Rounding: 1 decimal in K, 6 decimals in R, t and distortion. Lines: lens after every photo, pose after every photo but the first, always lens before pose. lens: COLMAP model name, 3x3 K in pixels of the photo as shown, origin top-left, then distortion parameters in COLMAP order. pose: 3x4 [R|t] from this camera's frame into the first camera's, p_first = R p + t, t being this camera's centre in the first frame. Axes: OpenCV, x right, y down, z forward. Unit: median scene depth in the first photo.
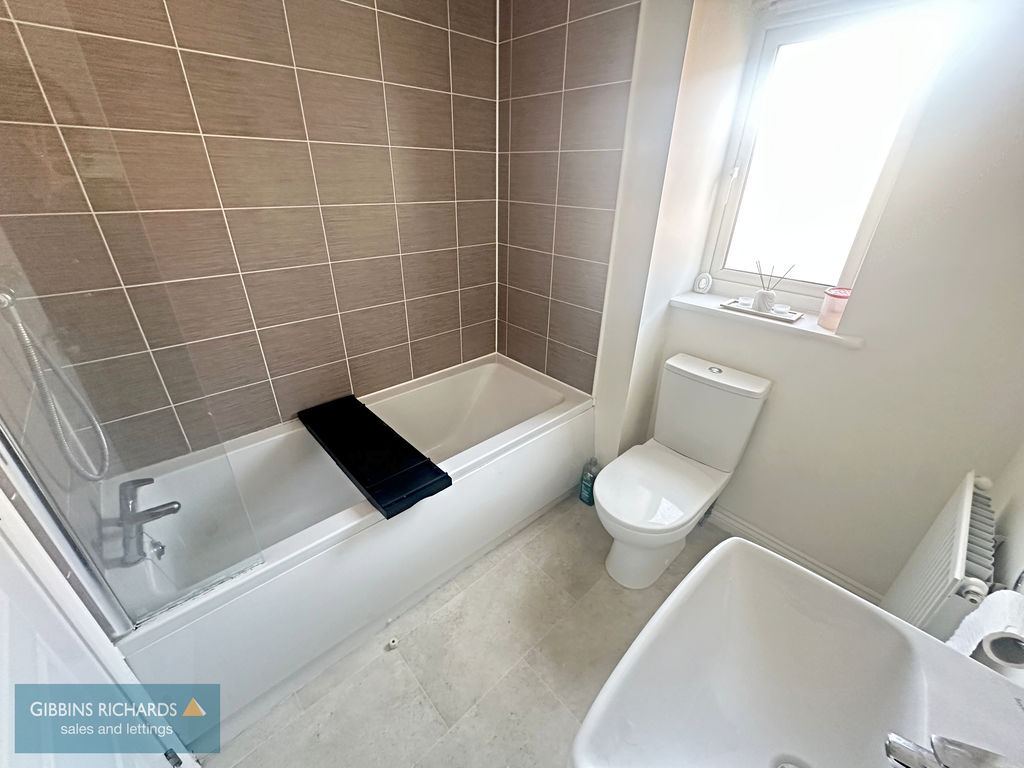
lens RADIAL K [[407.8, 0, 510.7], [0, 407.8, 384.9], [0, 0, 1]] dist [-0.001129, 0.000532]
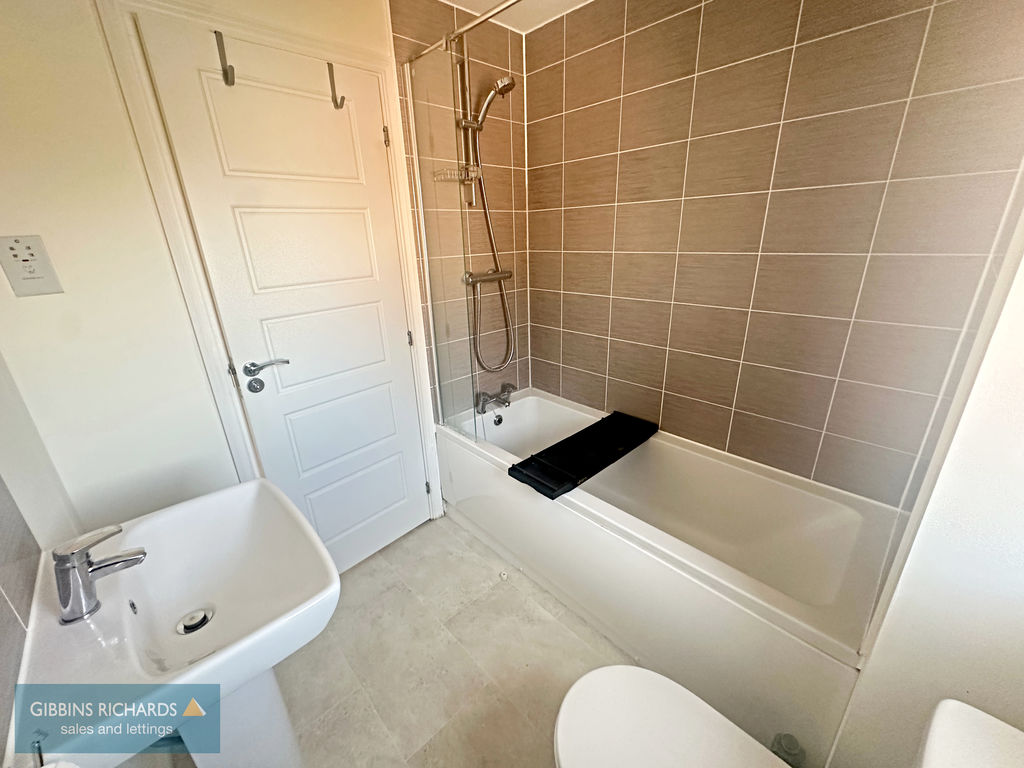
lens RADIAL K [[407.8, 0, 510.7], [0, 407.8, 384.9], [0, 0, 1]] dist [-0.001129, 0.000532]
pose [[0.008065, 0.330339, -0.943828, 0.715698], [-0.430619, 0.853005, 0.294872, -0.265183], [0.902498, 0.404052, 0.149130, 0.571641]]
